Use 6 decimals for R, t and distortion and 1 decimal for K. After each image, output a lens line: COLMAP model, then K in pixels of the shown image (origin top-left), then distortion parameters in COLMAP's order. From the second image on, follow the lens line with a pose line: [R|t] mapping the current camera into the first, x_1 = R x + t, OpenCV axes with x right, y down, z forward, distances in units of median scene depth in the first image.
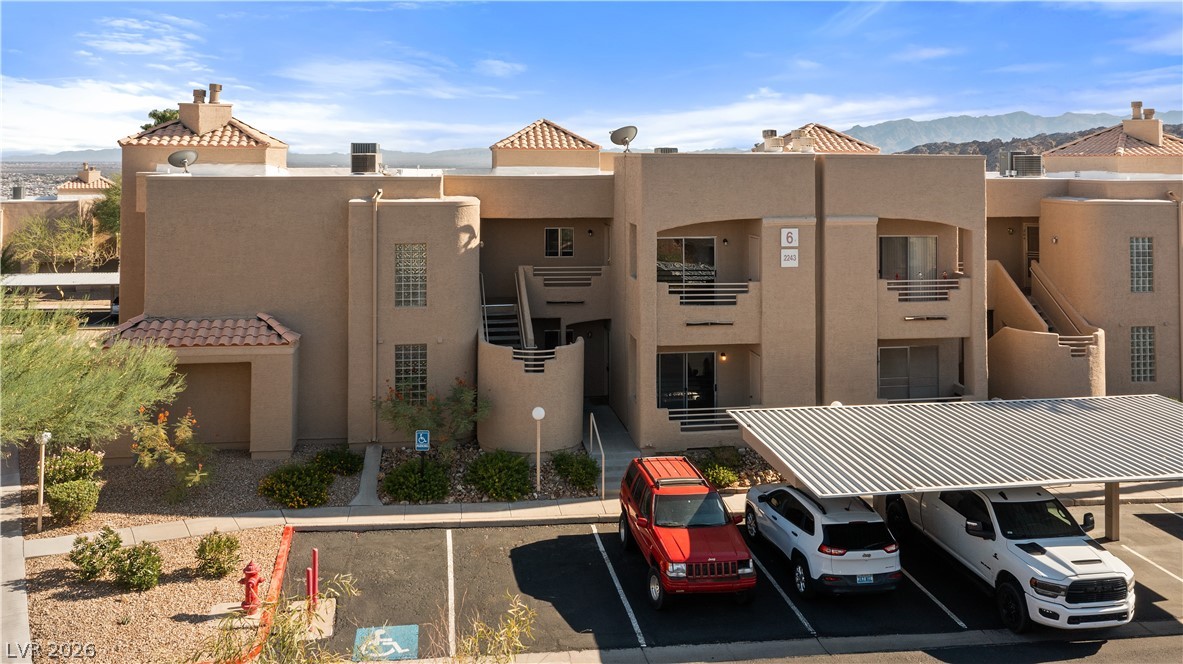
lens RADIAL K [[1013.5, 0, 560.5], [0, 1013.5, 140.0], [0, 0, 1]] dist [-0.004869, -0.000067]
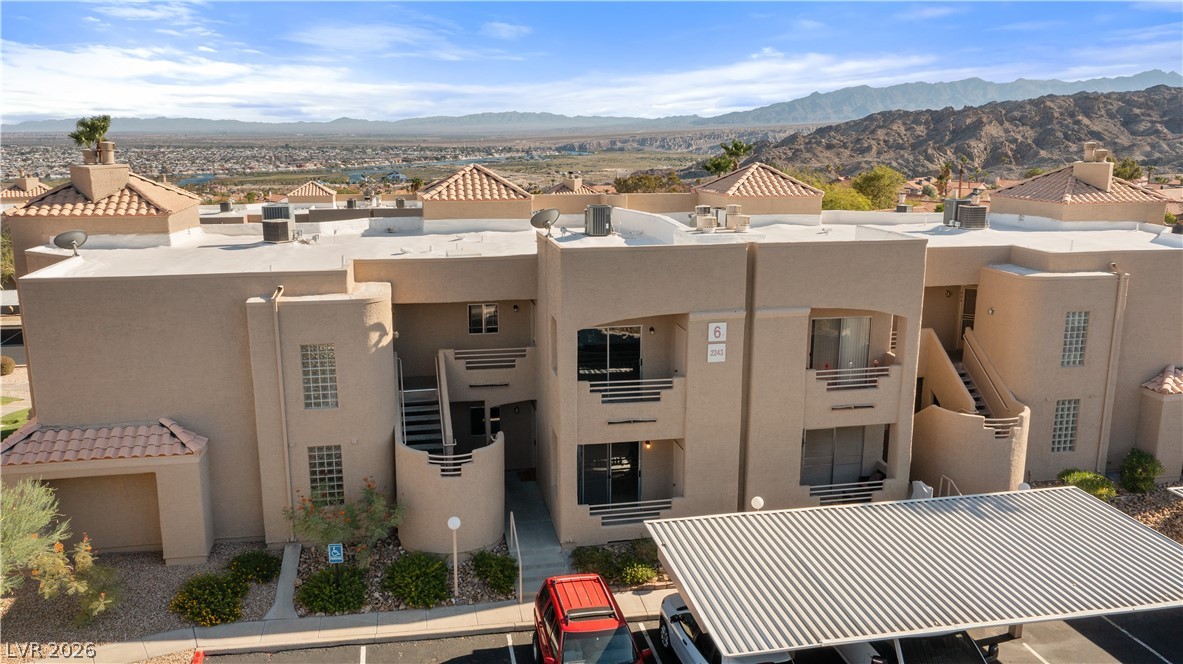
lens RADIAL K [[970.9, 0, 565.0], [0, 970.9, 352.2], [0, 0, 1]] dist [-0.006120, -0.002430]
pose [[0.999192, -0.015091, 0.037255, 0.048592], [0.005448, 0.969141, 0.246446, -0.111460], [-0.039825, -0.246044, 0.968440, 0.116507]]
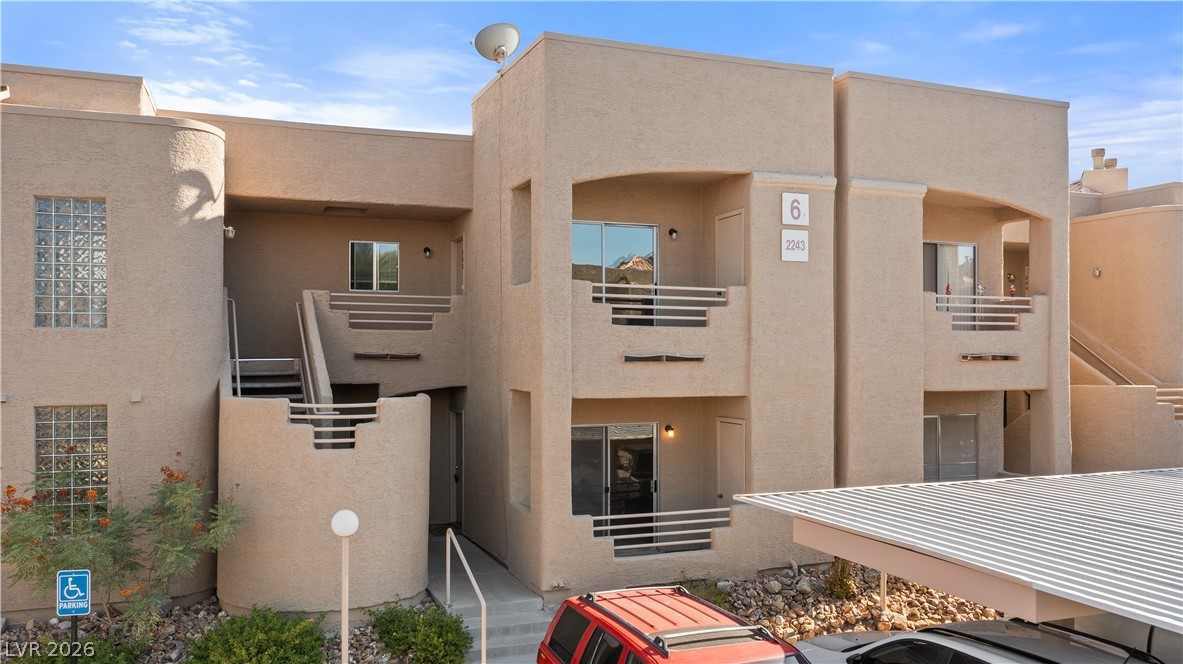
lens RADIAL K [[986.8, 0, 586.5], [0, 986.8, 350.1], [0, 0, 1]] dist [-0.013459, 0.004701]
pose [[0.972990, -0.002721, 0.230832, -0.016689], [0.000738, 0.999962, 0.008674, 0.170660], [-0.230847, -0.008269, 0.972955, 0.486480]]
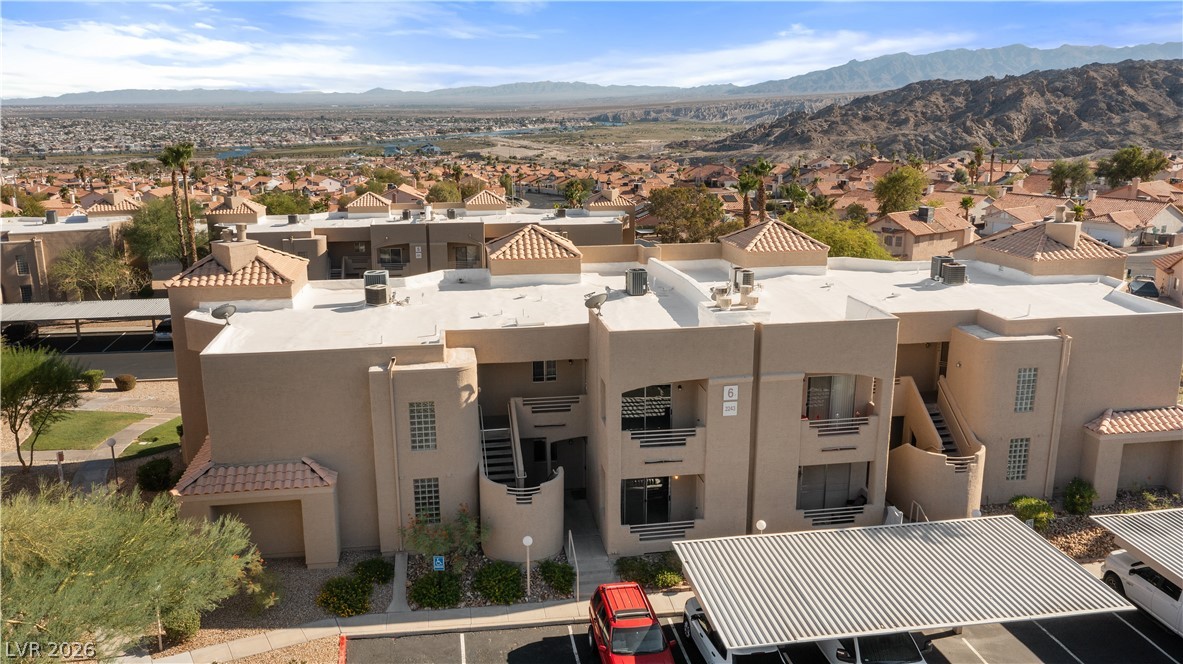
lens RADIAL K [[971.9, 0, 558.6], [0, 971.9, 352.5], [0, 0, 1]] dist [-0.004109, -0.003998]
pose [[0.999901, -0.013656, -0.003464, 0.023207], [0.014081, 0.960766, 0.277003, -0.279115], [-0.000454, -0.277024, 0.960863, -0.113978]]
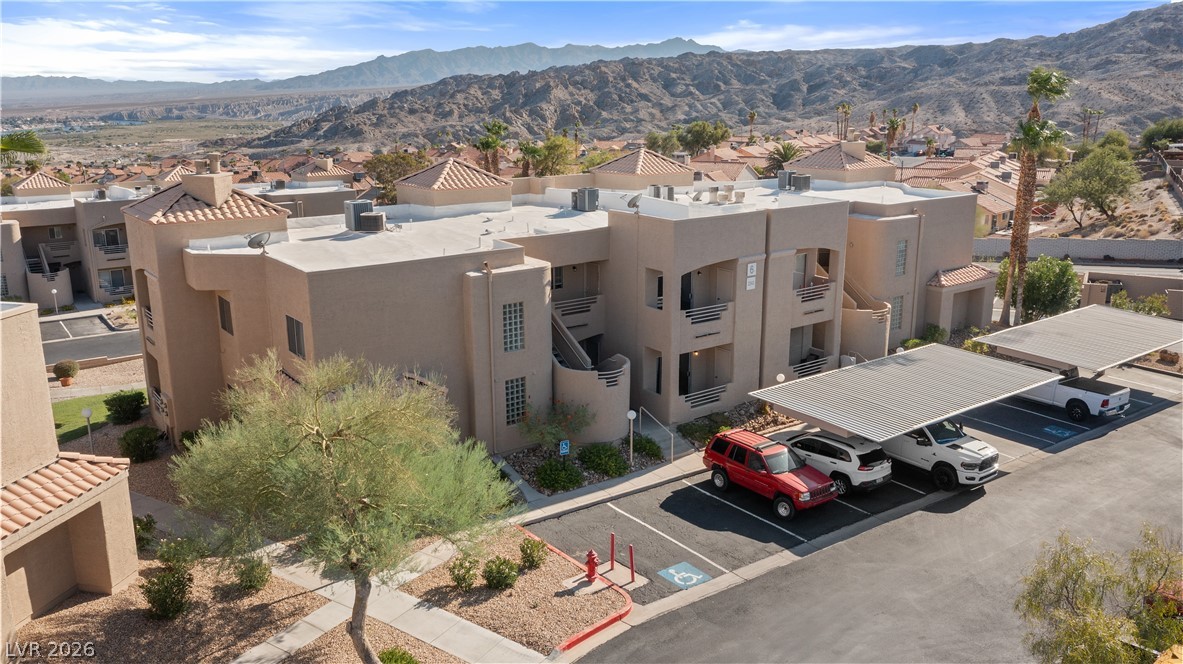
lens RADIAL K [[986.8, 0, 586.5], [0, 986.8, 350.1], [0, 0, 1]] dist [-0.013459, 0.004701]
pose [[0.880185, -0.134044, 0.455310, -0.640196], [0.002714, 0.960698, 0.277584, -0.185638], [-0.474624, -0.243089, 0.845955, -0.109601]]
